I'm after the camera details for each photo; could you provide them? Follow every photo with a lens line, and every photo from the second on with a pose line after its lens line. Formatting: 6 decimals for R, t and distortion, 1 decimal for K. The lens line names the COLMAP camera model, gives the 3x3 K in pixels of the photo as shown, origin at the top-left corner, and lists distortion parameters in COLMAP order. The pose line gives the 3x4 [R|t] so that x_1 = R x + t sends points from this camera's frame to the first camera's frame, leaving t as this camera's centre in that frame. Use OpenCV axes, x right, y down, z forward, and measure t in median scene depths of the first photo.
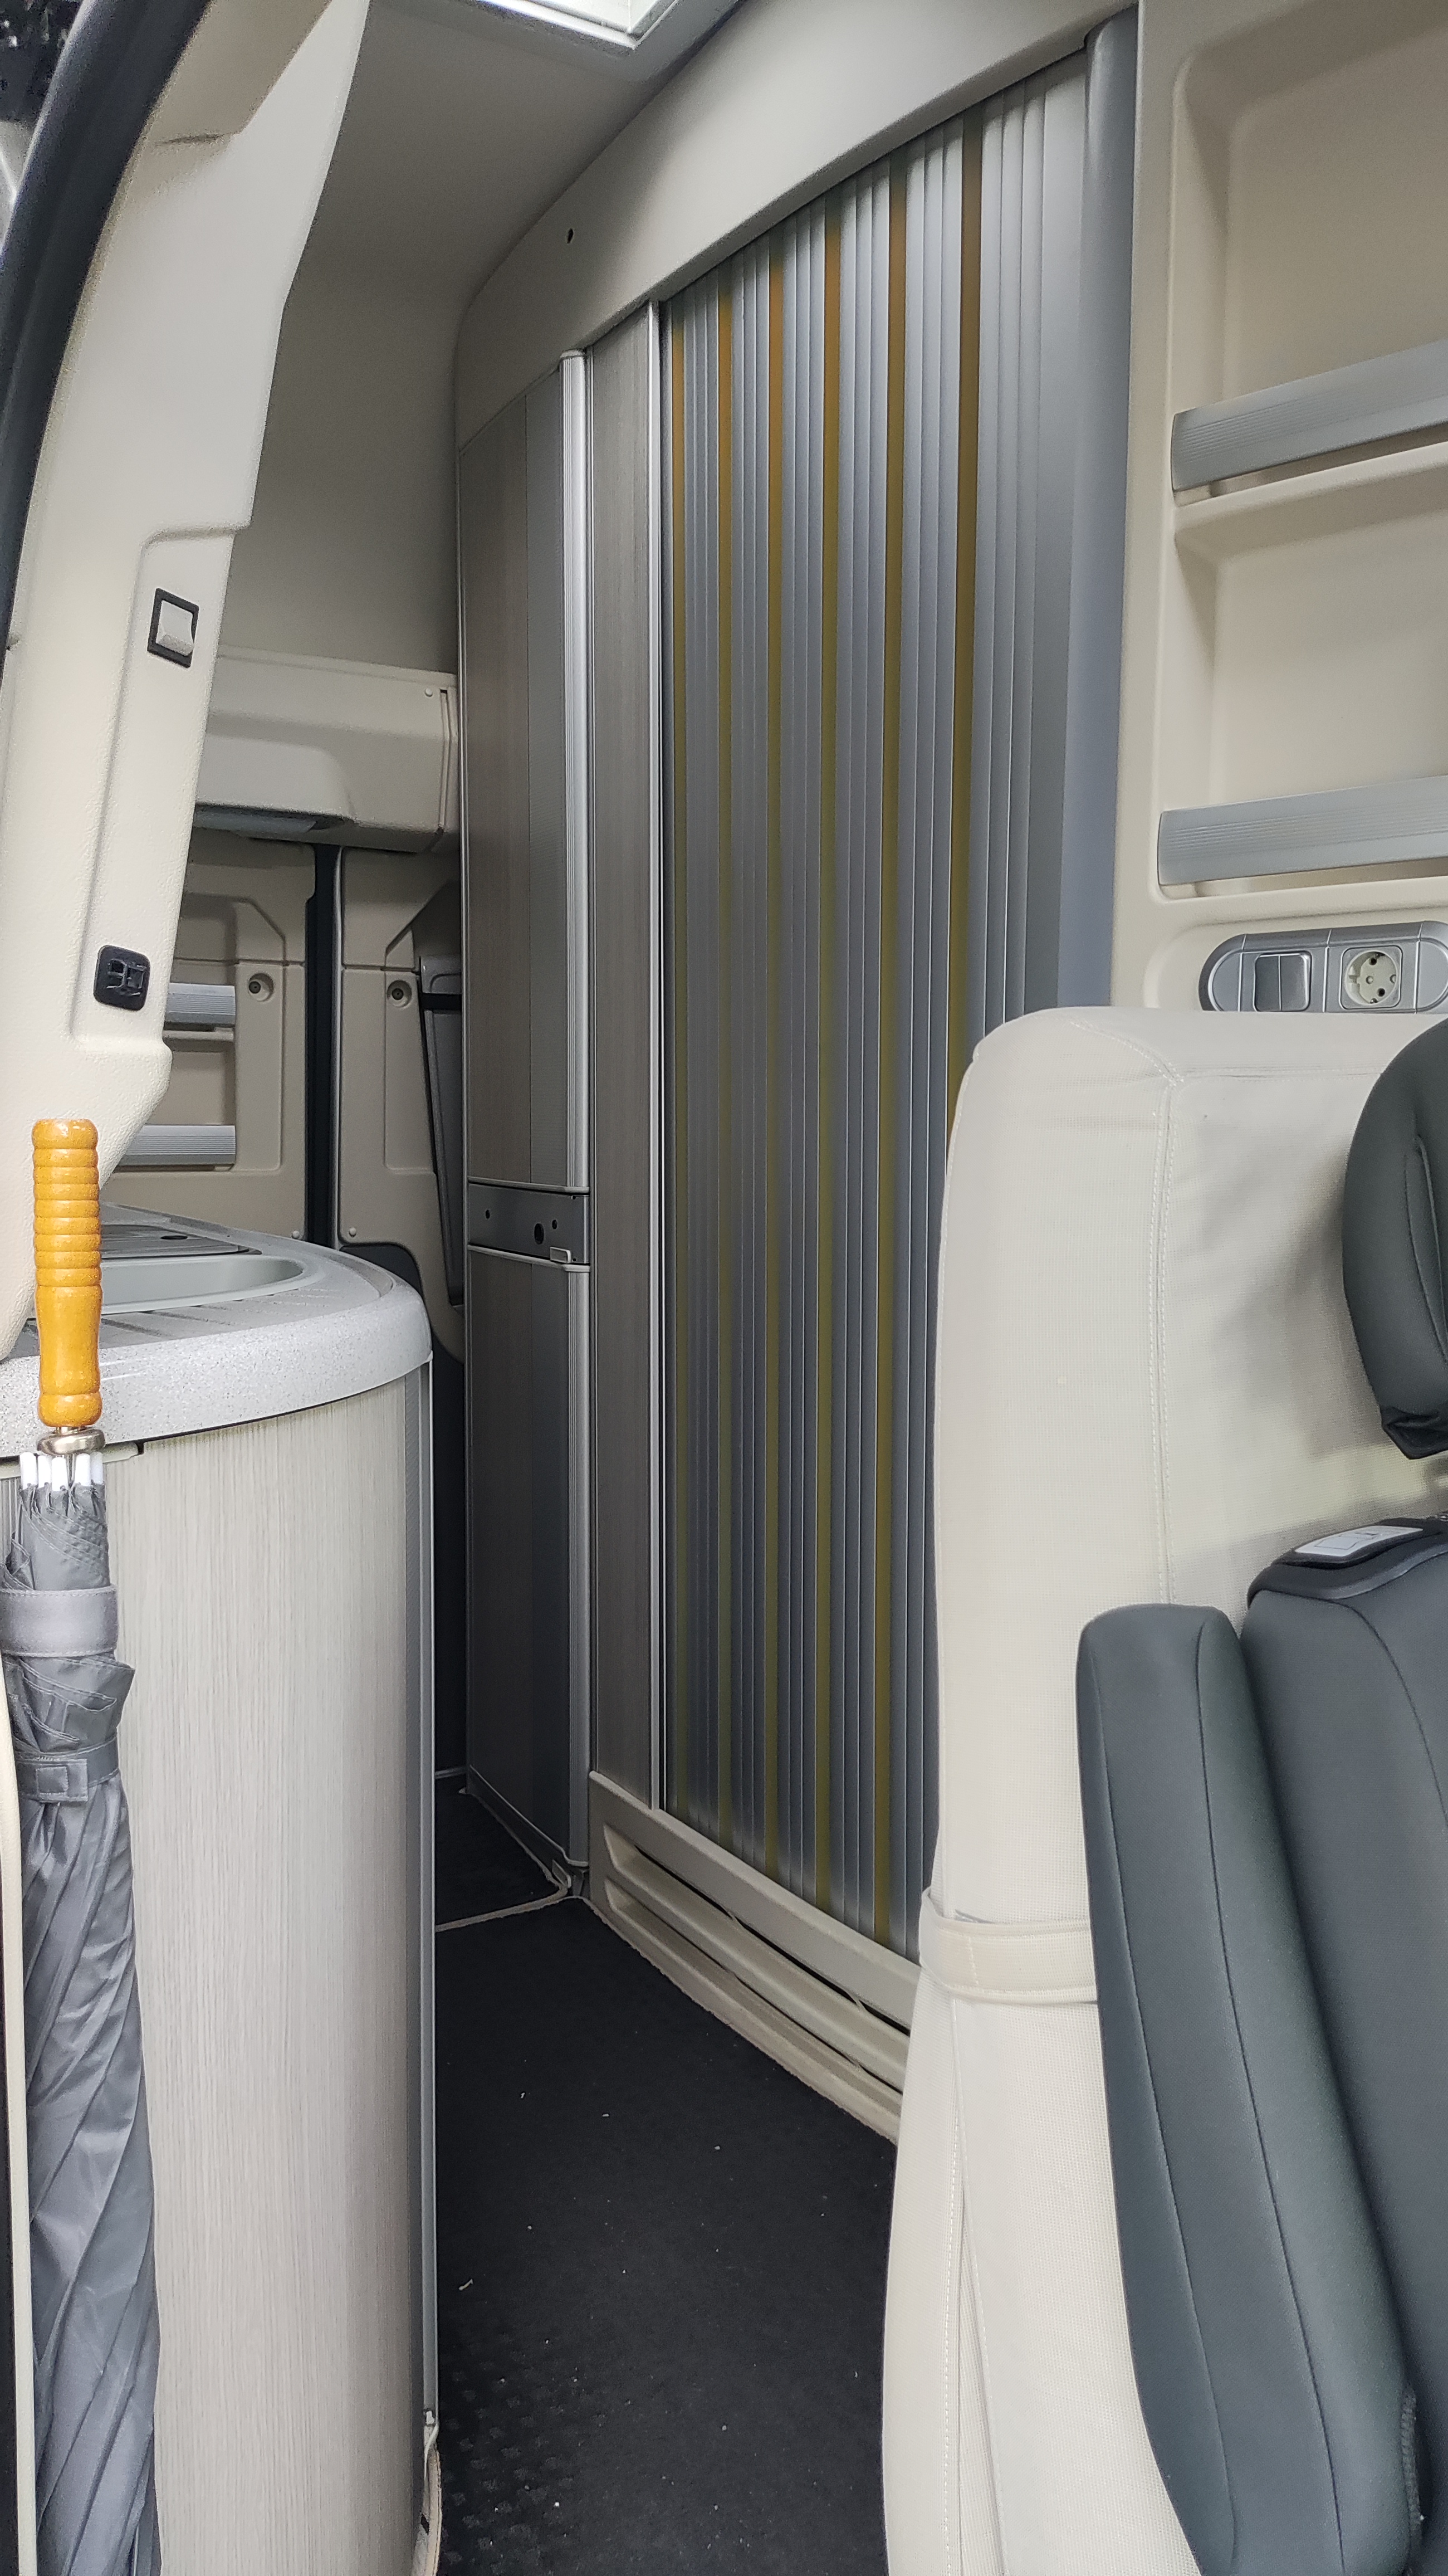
lens RADIAL K [[1866.3, 0, 724.0], [0, 1866.3, 1288.0], [0, 0, 1]] dist [0.076879, -0.125764]
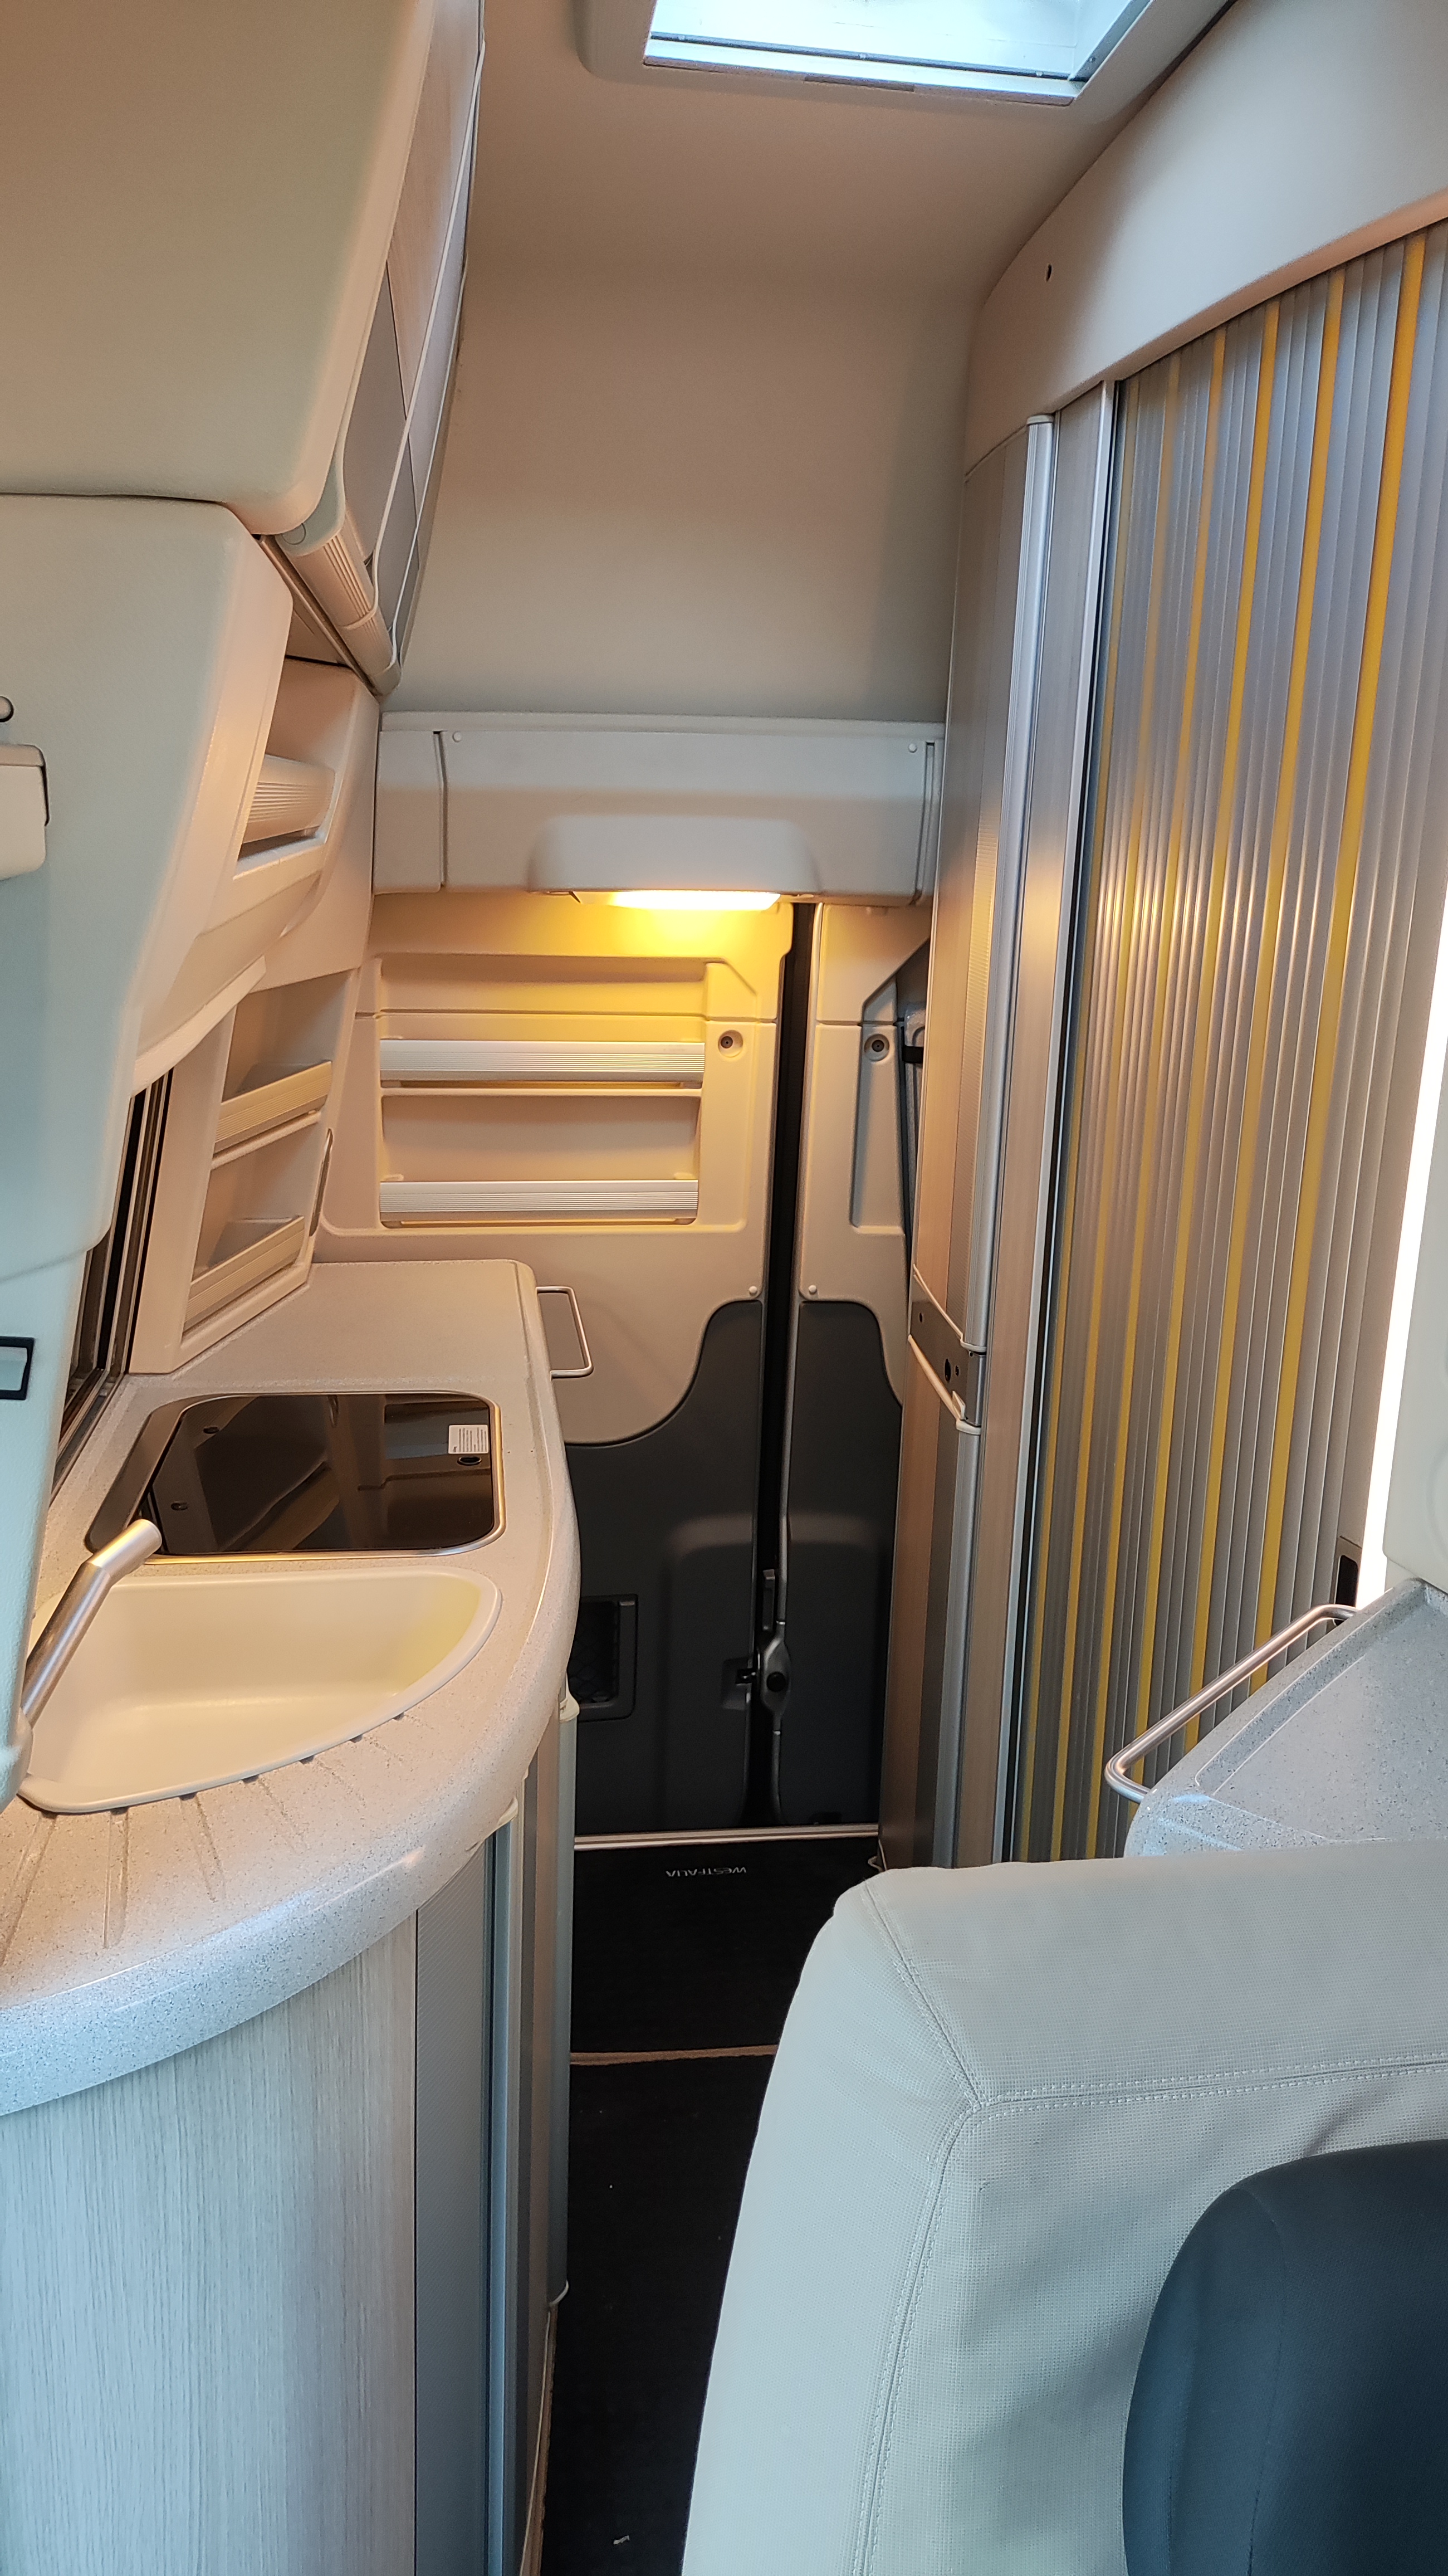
lens RADIAL K [[1892.3, 0, 724.0], [0, 1892.3, 1288.0], [0, 0, 1]] dist [0.007994, -0.000572]
pose [[0.921461, 0.121125, -0.369105, 0.159375], [-0.070521, 0.986518, 0.147680, -0.225828], [0.382016, -0.110052, 0.917580, 0.106113]]
